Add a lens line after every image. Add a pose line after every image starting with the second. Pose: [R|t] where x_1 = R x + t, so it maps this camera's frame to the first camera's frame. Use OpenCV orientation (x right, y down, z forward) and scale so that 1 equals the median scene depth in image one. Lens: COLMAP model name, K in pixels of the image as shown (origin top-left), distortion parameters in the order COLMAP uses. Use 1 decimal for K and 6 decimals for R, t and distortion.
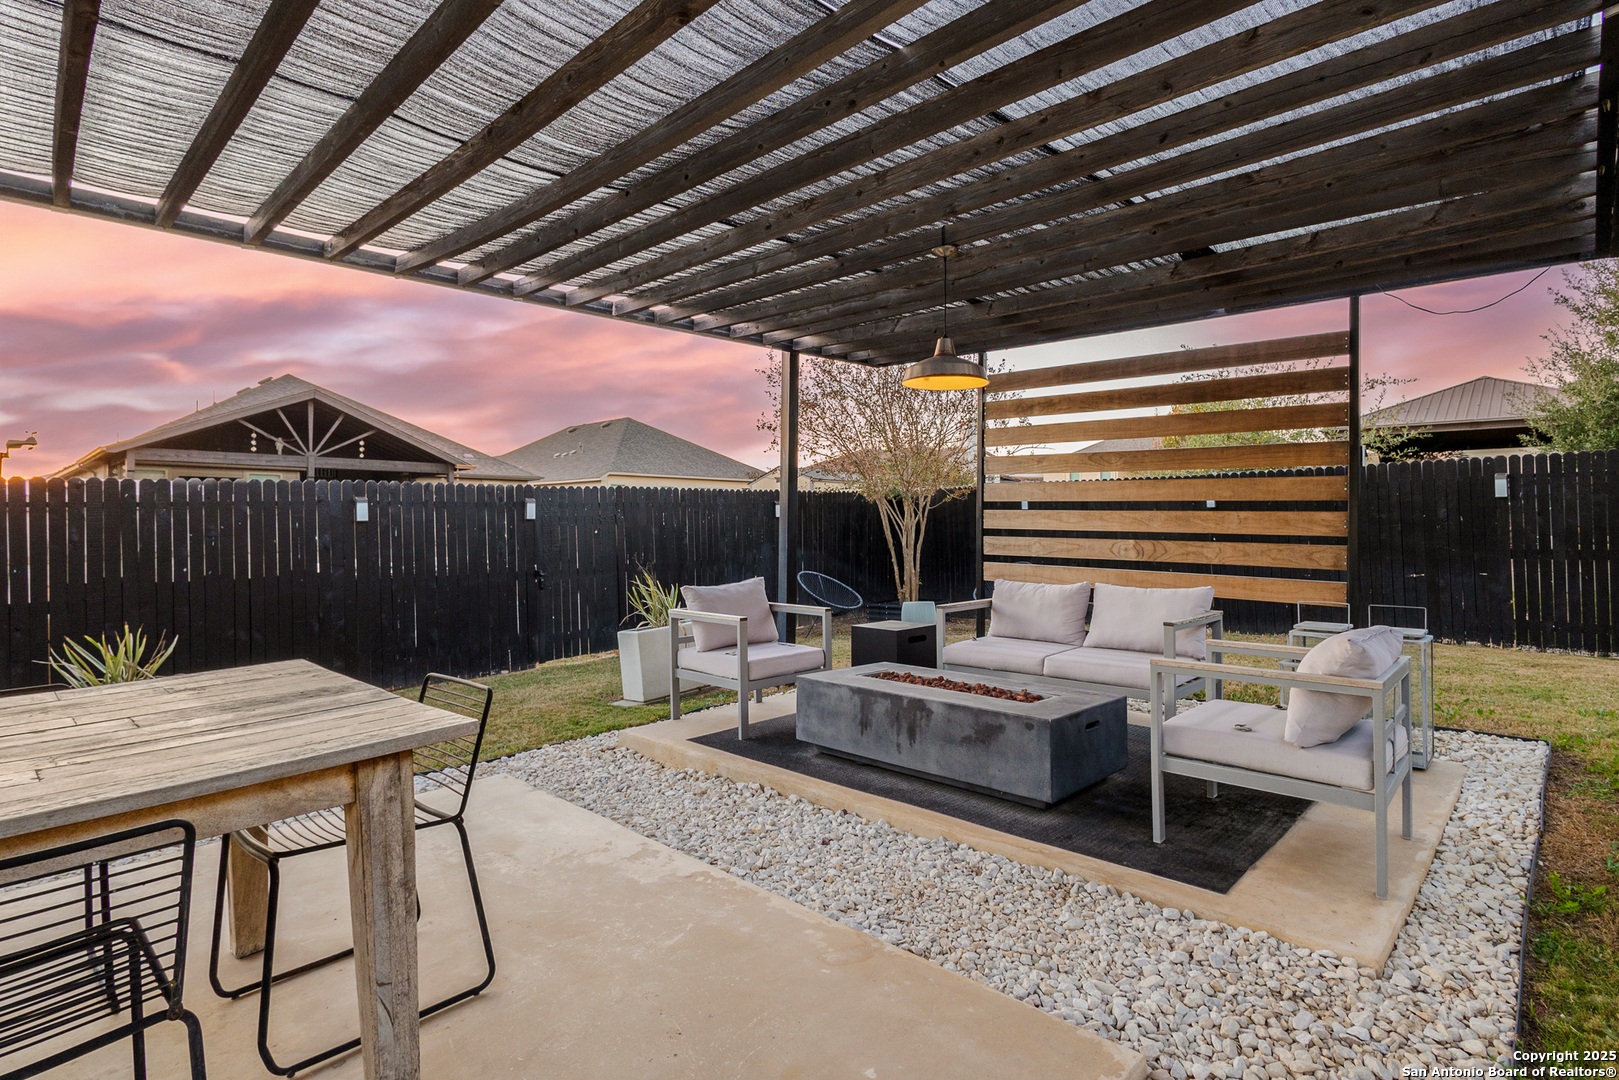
lens RADIAL K [[774.4, 0, 837.8], [0, 774.4, 513.8], [0, 0, 1]] dist [0.006182, 0.000607]
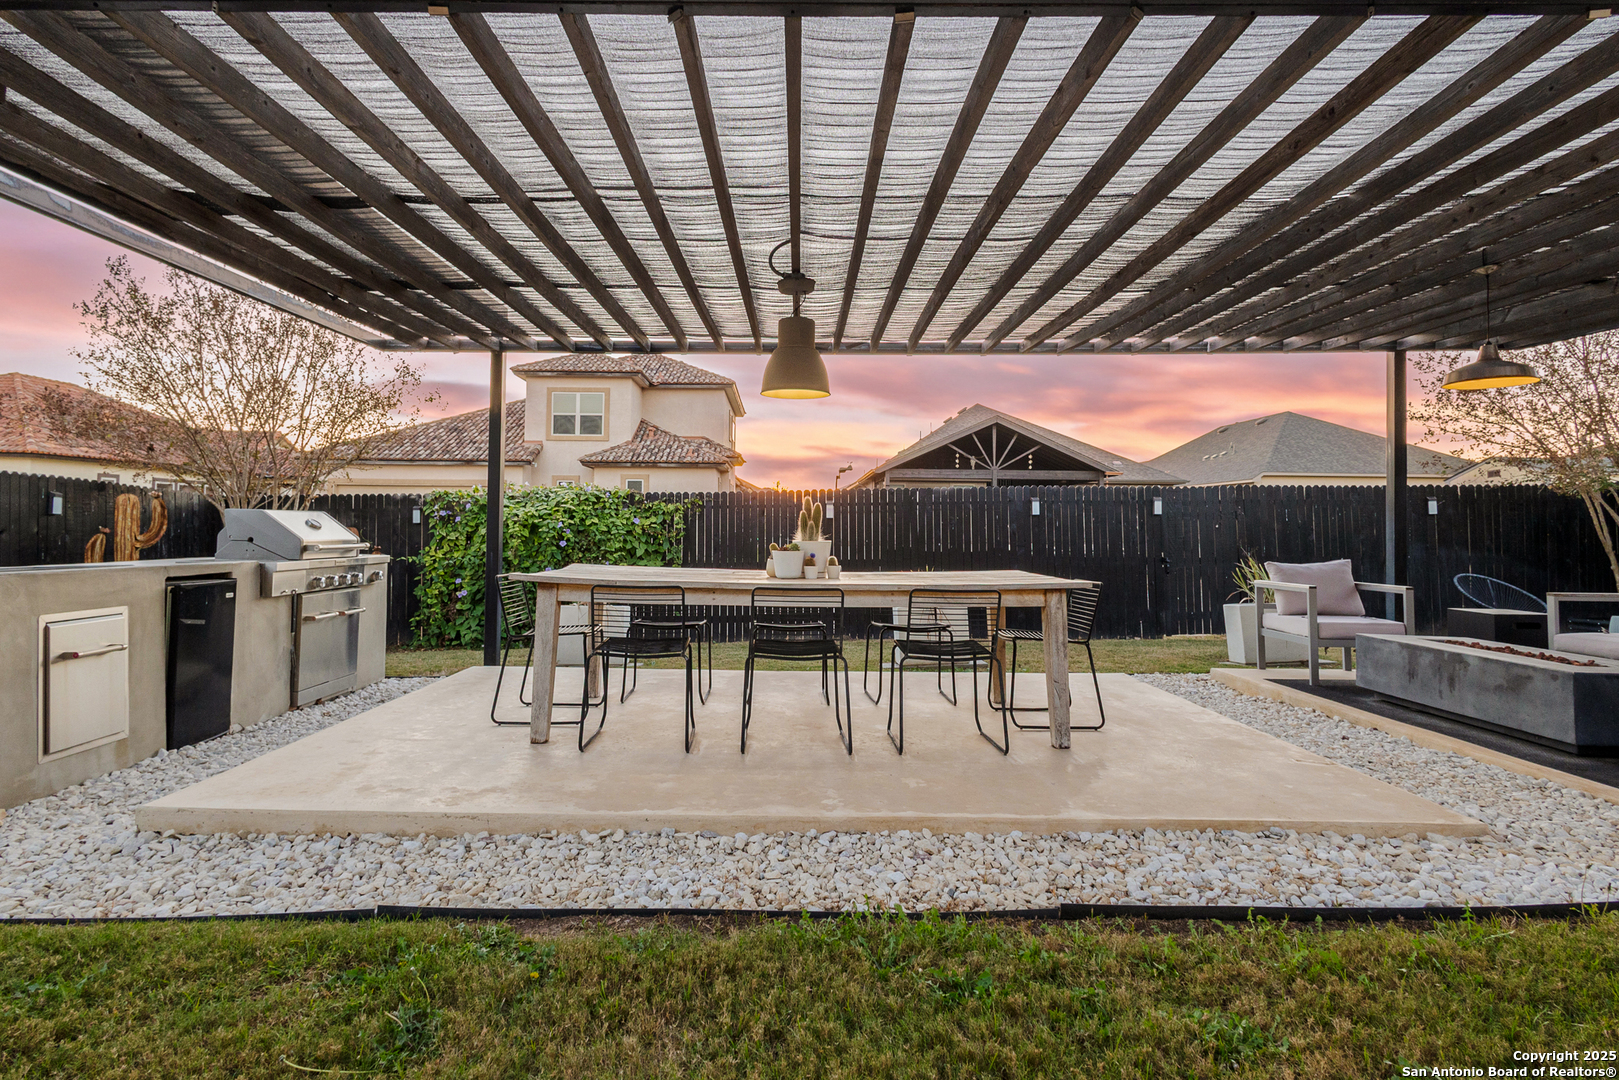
lens RADIAL K [[774.4, 0, 837.8], [0, 774.4, 513.8], [0, 0, 1]] dist [0.006182, 0.000607]
pose [[0.702438, -0.001502, -0.711743, 0.154211], [-0.002718, 0.999985, -0.004792, 0.018093], [0.711740, 0.005301, 0.702423, -0.277935]]
